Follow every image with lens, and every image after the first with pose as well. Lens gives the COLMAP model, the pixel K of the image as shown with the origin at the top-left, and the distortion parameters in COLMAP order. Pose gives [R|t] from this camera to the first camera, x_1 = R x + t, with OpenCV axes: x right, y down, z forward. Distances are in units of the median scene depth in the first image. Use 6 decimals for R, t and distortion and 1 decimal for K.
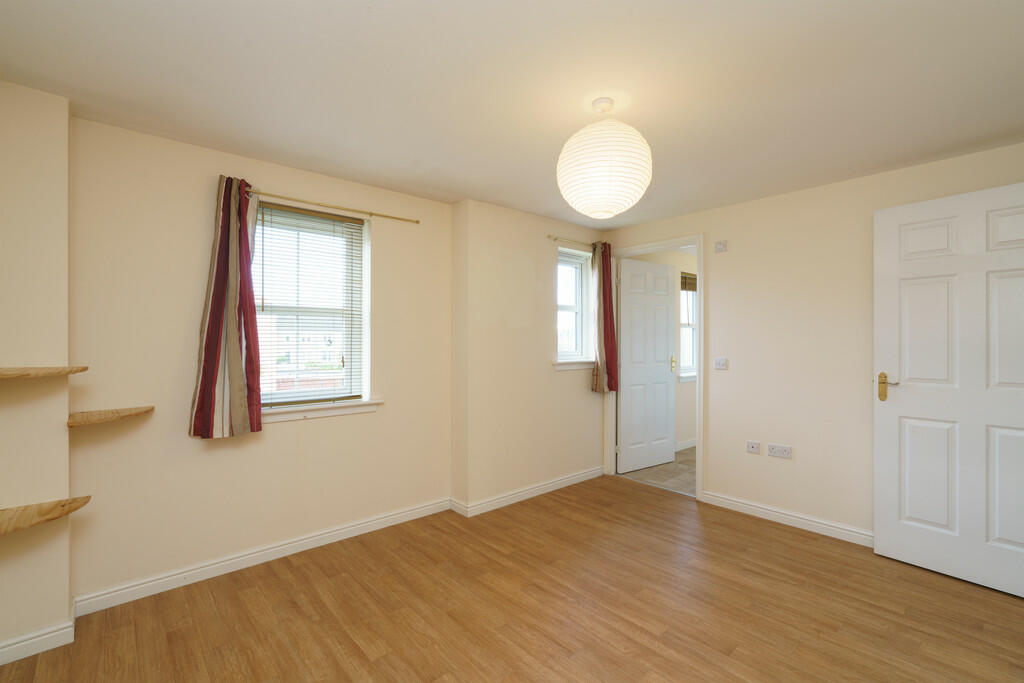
lens RADIAL K [[464.3, 0, 513.9], [0, 464.3, 341.9], [0, 0, 1]] dist [-0.002085, 0.000465]
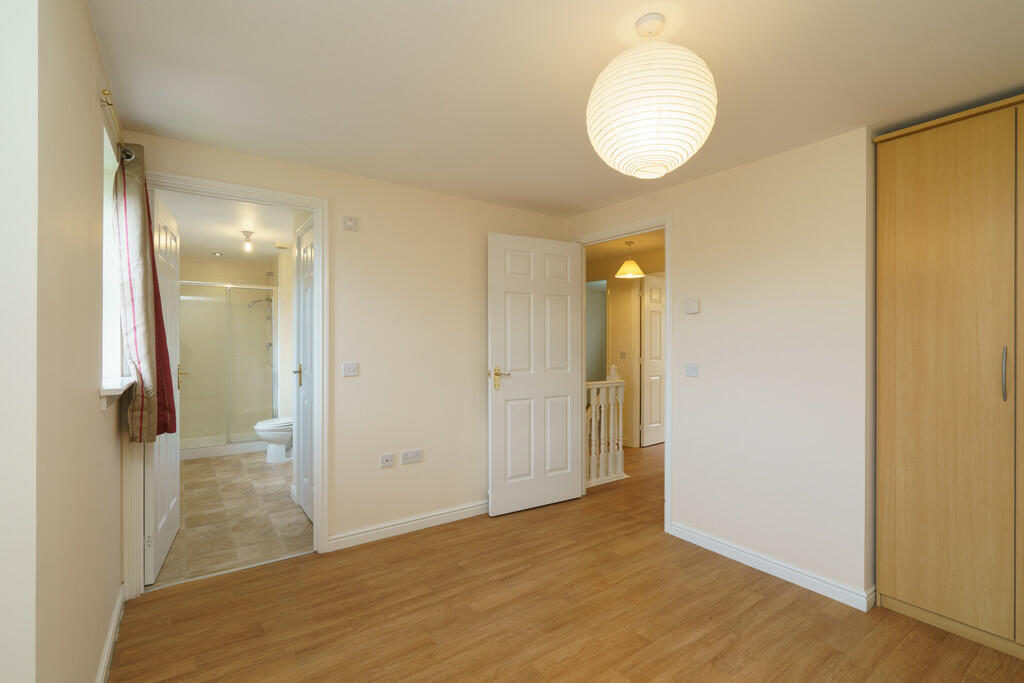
lens RADIAL K [[464.3, 0, 502.0], [0, 464.3, 344.9], [0, 0, 1]] dist [-0.002085, 0.000465]
pose [[0.116625, -0.006056, 0.993158, -0.428893], [0.004901, 0.999973, 0.005522, 0.002015], [-0.993164, 0.004224, 0.116651, 0.857289]]
